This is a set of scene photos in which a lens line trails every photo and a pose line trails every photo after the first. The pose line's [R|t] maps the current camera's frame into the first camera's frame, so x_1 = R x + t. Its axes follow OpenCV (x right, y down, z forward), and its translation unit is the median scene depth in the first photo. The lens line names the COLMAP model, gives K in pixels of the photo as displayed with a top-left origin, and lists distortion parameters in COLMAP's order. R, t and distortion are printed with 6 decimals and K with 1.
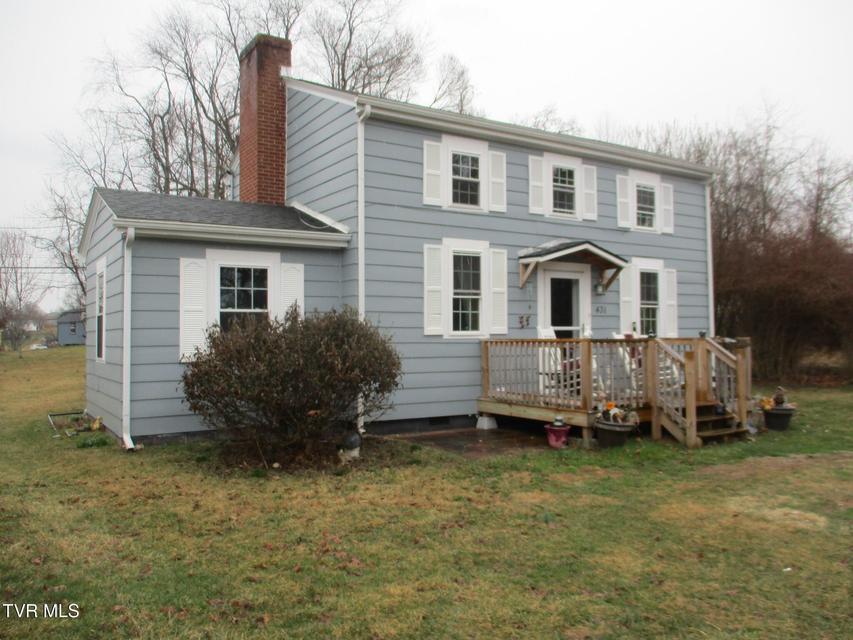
lens RADIAL K [[704.9, 0, 426.7], [0, 704.9, 321.8], [0, 0, 1]] dist [-0.027397, 0.010848]
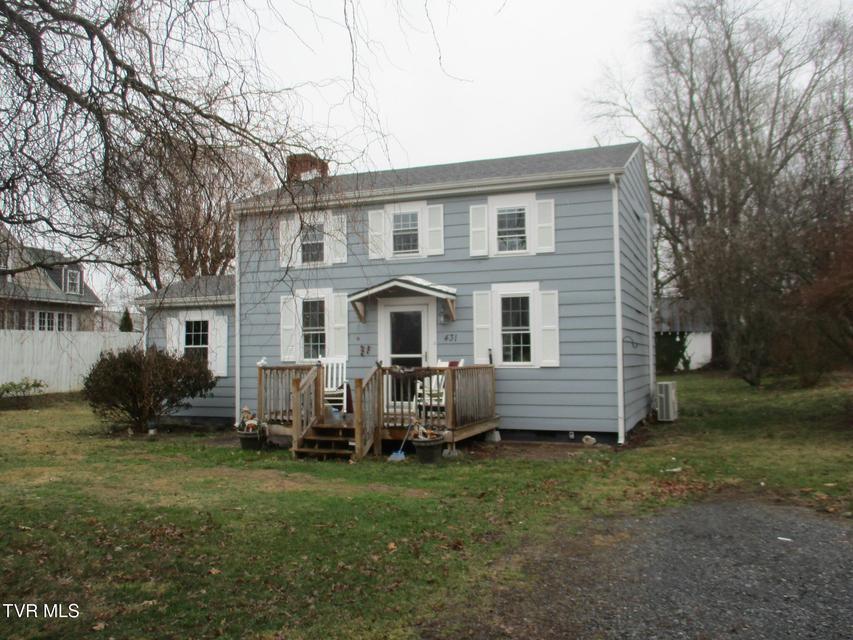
lens RADIAL K [[704.9, 0, 424.0], [0, 704.9, 316.4], [0, 0, 1]] dist [-0.027397, 0.010848]
pose [[0.581402, -0.043308, -0.812463, 1.095940], [0.017313, 0.999015, -0.040863, -0.007050], [0.813432, 0.009692, 0.581579, 0.357819]]
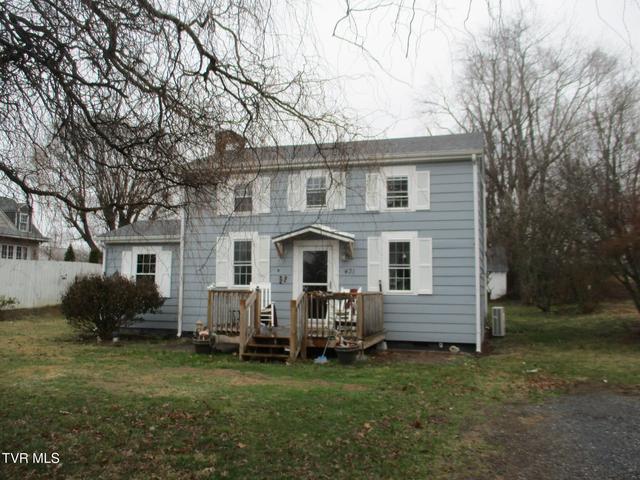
lens RADIAL K [[528.9, 0, 319.8], [0, 528.9, 242.5], [0, 0, 1]] dist [-0.027397, 0.010848]
pose [[0.643869, -0.049520, -0.763531, 1.031948], [-0.003351, 0.997711, -0.067534, -0.003360], [0.765128, 0.046042, 0.642230, 0.275554]]
